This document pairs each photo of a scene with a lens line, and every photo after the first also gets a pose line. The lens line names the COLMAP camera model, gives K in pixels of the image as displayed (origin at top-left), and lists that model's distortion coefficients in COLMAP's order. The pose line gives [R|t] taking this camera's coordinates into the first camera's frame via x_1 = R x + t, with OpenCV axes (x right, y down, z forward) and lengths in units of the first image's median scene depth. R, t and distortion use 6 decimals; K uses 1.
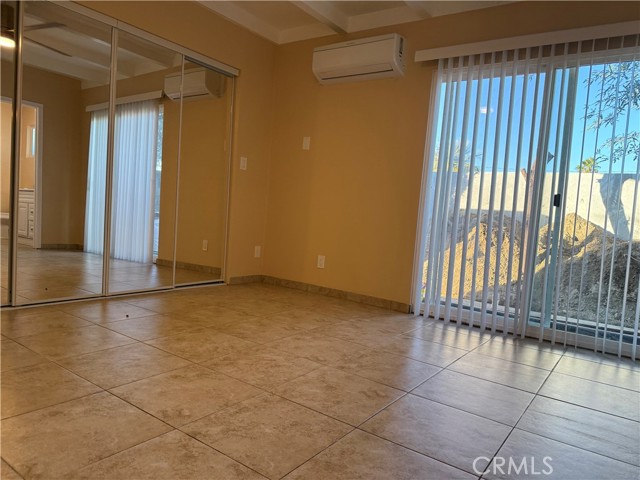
lens RADIAL K [[444.1, 0, 320.5], [0, 444.1, 241.9], [0, 0, 1]] dist [0.093390, -0.017025]
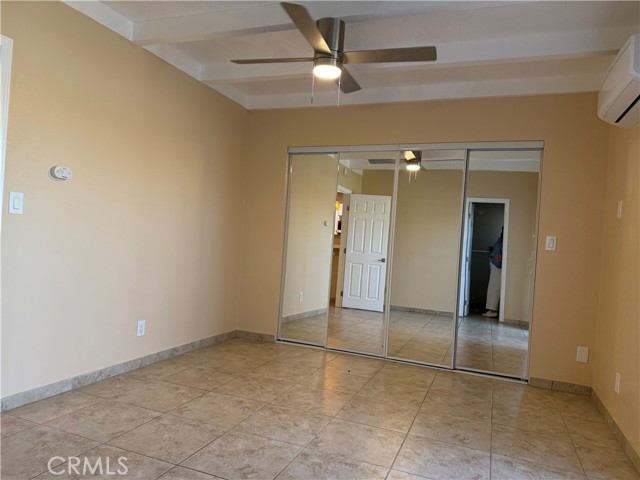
lens RADIAL K [[444.1, 0, 318.4], [0, 444.1, 239.2], [0, 0, 1]] dist [0.093390, -0.017025]
pose [[0.226976, -0.066235, -0.971645, 1.224439], [-0.096110, 0.991291, -0.090025, -0.134762], [0.969146, 0.113818, 0.218634, 0.825605]]
